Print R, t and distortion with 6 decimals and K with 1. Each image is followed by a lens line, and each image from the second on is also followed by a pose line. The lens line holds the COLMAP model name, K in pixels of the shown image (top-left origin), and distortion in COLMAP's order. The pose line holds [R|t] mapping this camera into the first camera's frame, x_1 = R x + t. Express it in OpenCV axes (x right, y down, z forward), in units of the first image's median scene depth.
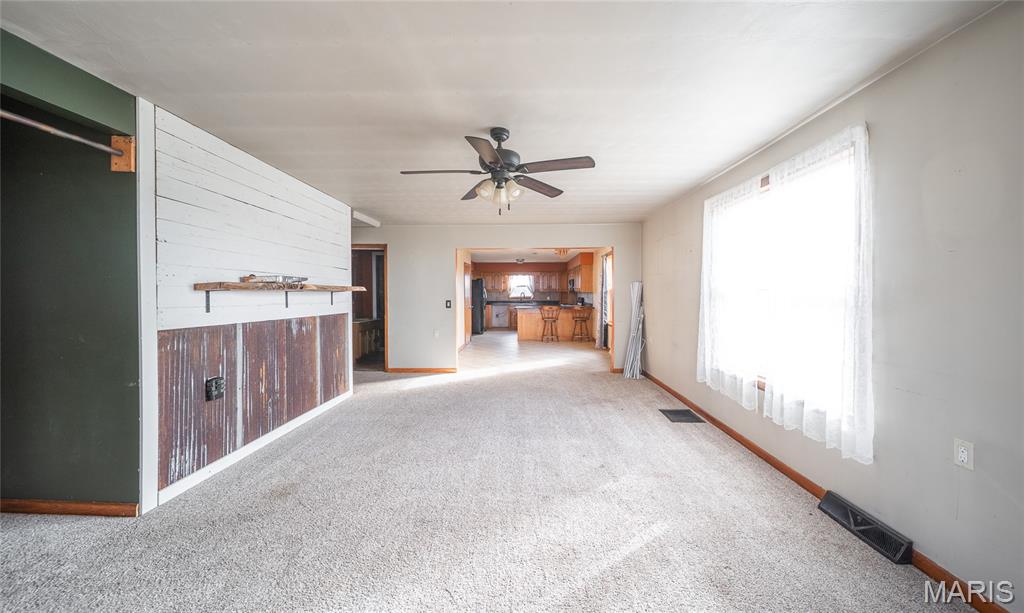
lens RADIAL K [[410.8, 0, 512.0], [0, 410.8, 306.5], [0, 0, 1]] dist [-0.000928, -0.000064]
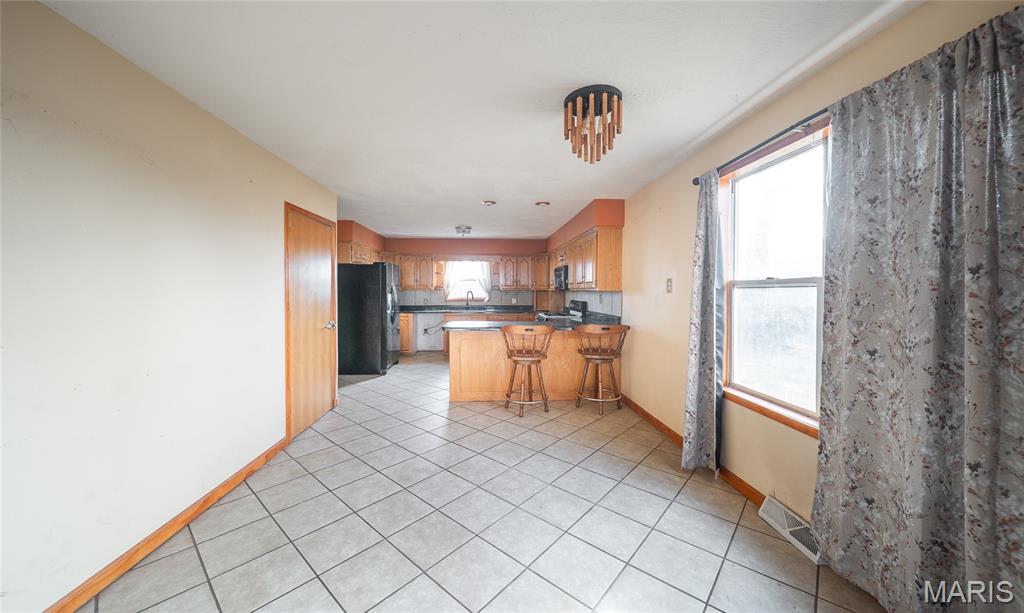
lens RADIAL K [[410.8, 0, 512.0], [0, 410.8, 306.5], [0, 0, 1]] dist [-0.000928, -0.000064]
pose [[0.994797, 0.001975, 0.101858, 0.027782], [-0.002091, 0.999997, 0.001028, -0.014209], [-0.101856, -0.001236, 0.994798, 0.457137]]
